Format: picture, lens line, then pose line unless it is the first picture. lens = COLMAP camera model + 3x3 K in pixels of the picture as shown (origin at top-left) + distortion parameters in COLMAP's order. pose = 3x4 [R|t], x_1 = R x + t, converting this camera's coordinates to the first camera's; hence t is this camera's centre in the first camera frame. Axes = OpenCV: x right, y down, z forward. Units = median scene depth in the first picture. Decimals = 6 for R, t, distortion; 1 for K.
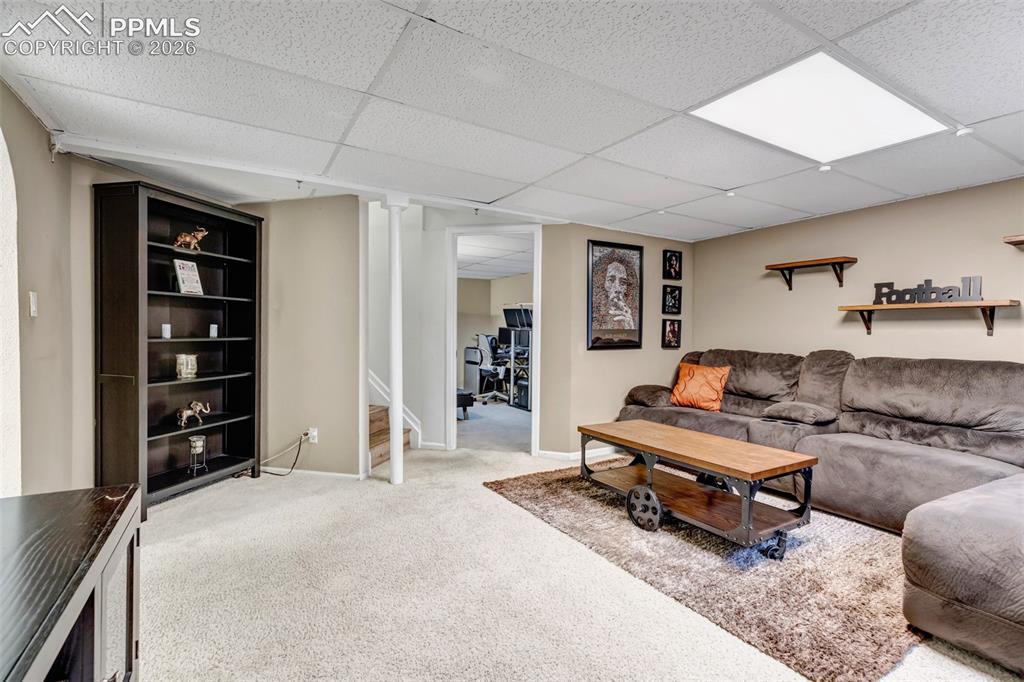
lens RADIAL K [[467.2, 0, 509.1], [0, 467.2, 338.3], [0, 0, 1]] dist [0.000977, -0.001673]
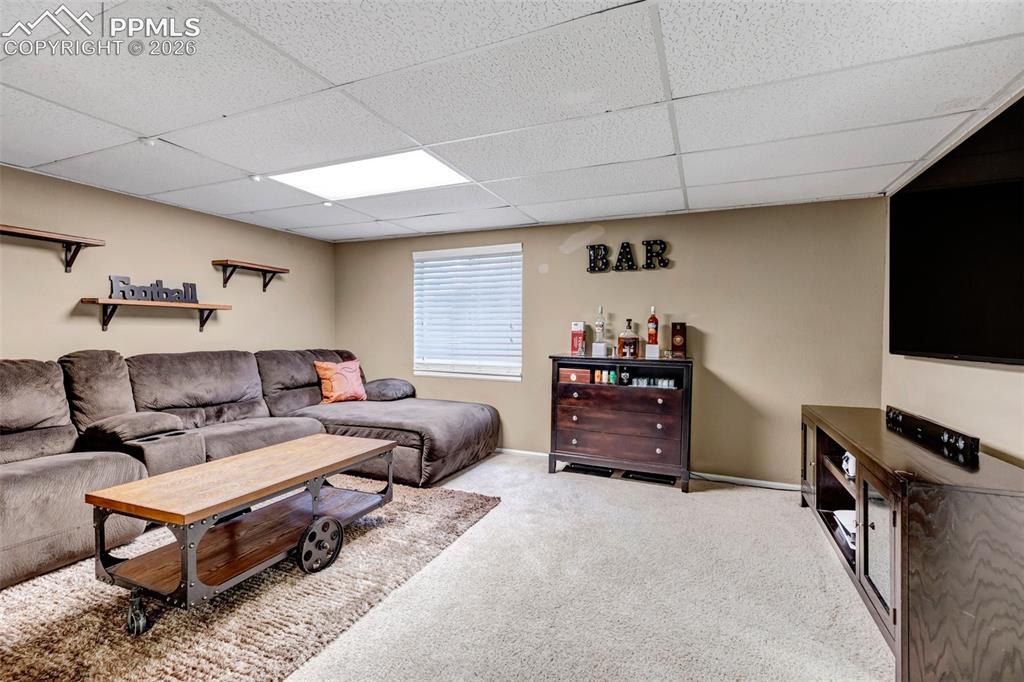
lens RADIAL K [[467.2, 0, 510.0], [0, 467.2, 335.1], [0, 0, 1]] dist [0.000977, -0.001673]
pose [[-0.580672, -0.022827, 0.813818, -0.200275], [-0.001629, 0.999637, 0.026877, -0.012396], [-0.814136, 0.014281, -0.580498, 0.414891]]
